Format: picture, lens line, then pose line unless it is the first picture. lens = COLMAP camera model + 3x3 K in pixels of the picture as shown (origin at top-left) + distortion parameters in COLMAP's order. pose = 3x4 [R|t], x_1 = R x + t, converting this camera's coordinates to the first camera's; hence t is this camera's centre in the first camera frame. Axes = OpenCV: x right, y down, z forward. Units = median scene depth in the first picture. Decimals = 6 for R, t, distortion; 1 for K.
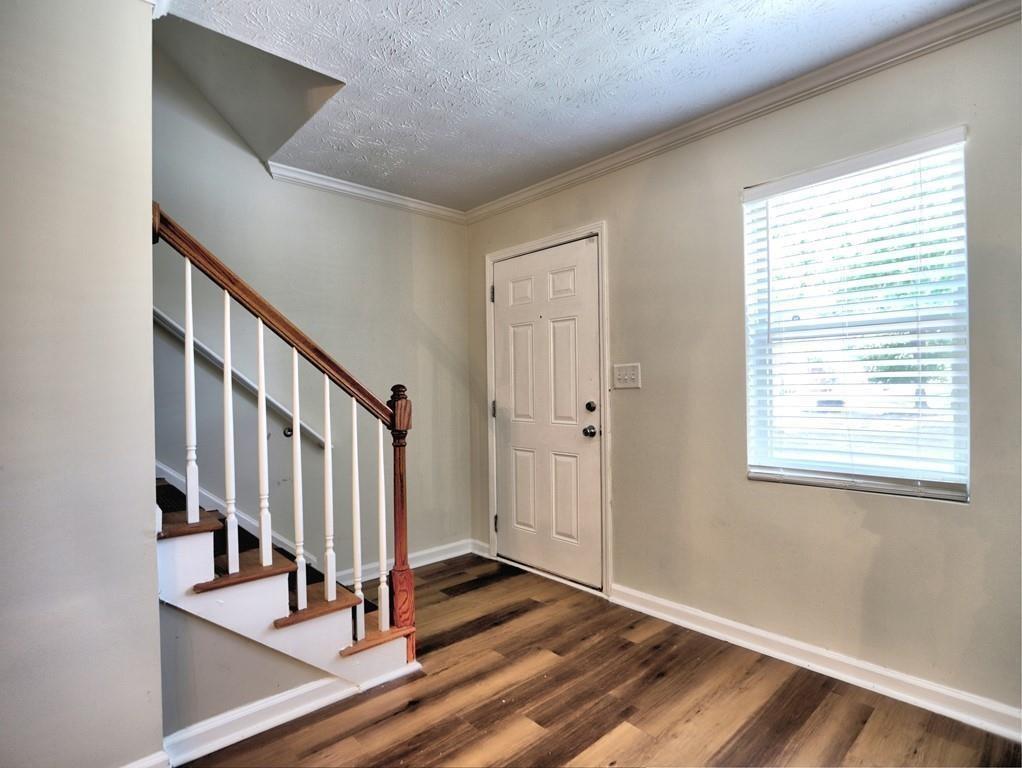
lens RADIAL K [[529.4, 0, 514.8], [0, 529.4, 384.9], [0, 0, 1]] dist [-0.060792, 0.026374]
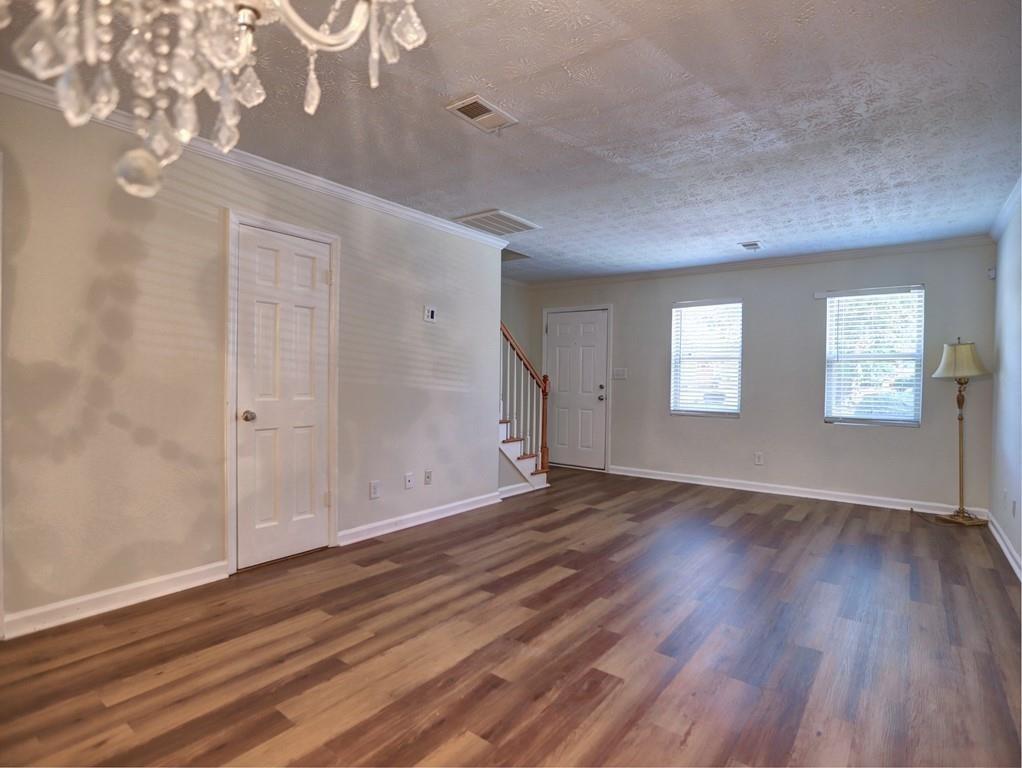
lens RADIAL K [[529.4, 0, 507.7], [0, 529.4, 384.8], [0, 0, 1]] dist [-0.060792, 0.026374]
pose [[0.985995, 0.022685, 0.165225, -0.725063], [-0.026105, 0.999487, 0.018554, 0.002573], [-0.164719, -0.022607, 0.986081, -1.328241]]
